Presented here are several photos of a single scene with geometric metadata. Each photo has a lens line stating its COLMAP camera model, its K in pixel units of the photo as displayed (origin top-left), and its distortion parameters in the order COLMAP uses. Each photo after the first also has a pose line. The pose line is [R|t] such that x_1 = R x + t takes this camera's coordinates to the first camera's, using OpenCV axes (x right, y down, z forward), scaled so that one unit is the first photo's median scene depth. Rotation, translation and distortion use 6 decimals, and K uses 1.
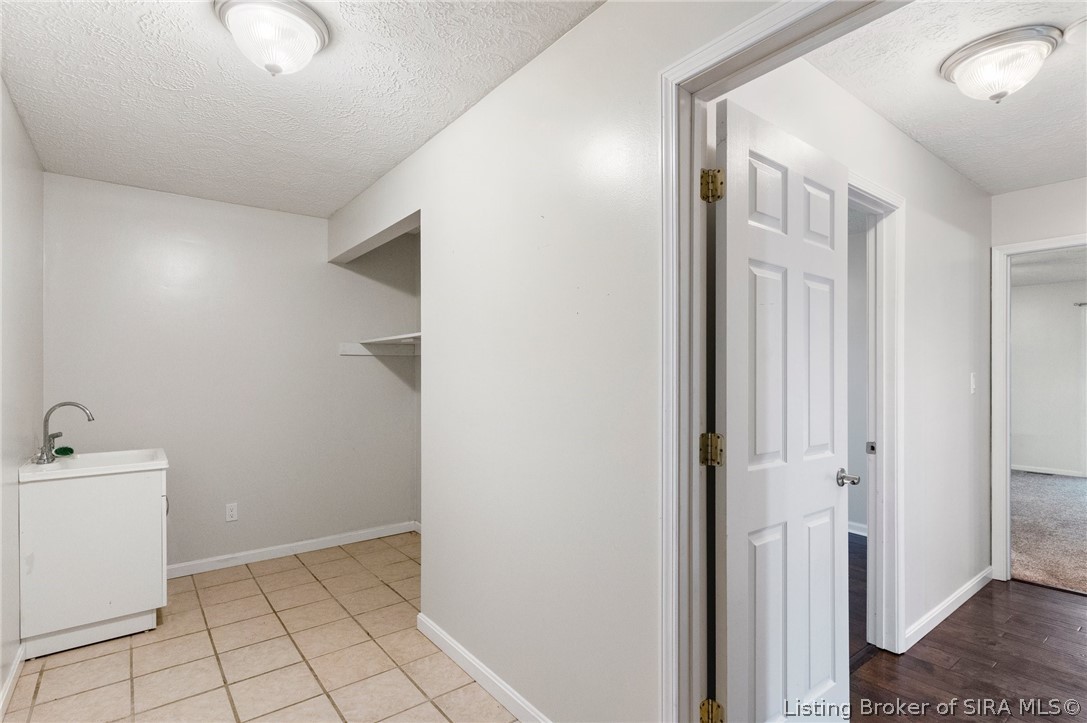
lens RADIAL K [[525.6, 0, 536.3], [0, 525.6, 371.2], [0, 0, 1]] dist [0.000290, 0.001508]
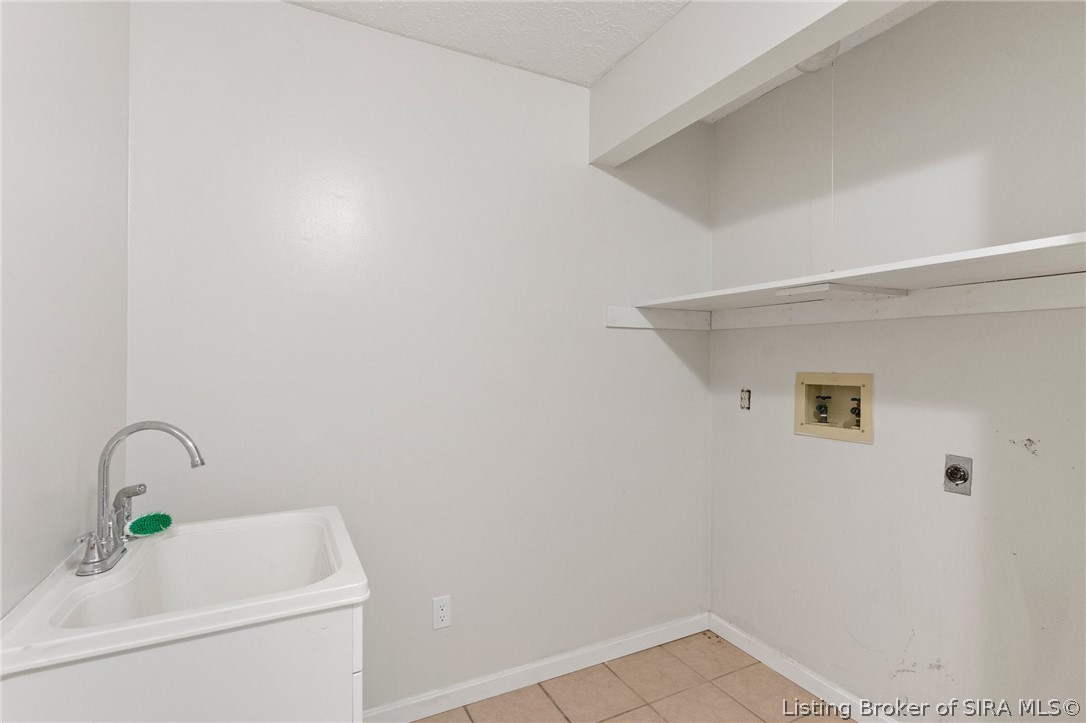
lens RADIAL K [[525.1, 0, 548.3], [0, 525.1, 357.6], [0, 0, 1]] dist [0.000290, 0.001508]
pose [[0.984432, 0.006497, -0.175644, -0.377616], [-0.006923, 0.999974, -0.001816, 0.004260], [0.175628, 0.003003, 0.984452, 0.482719]]
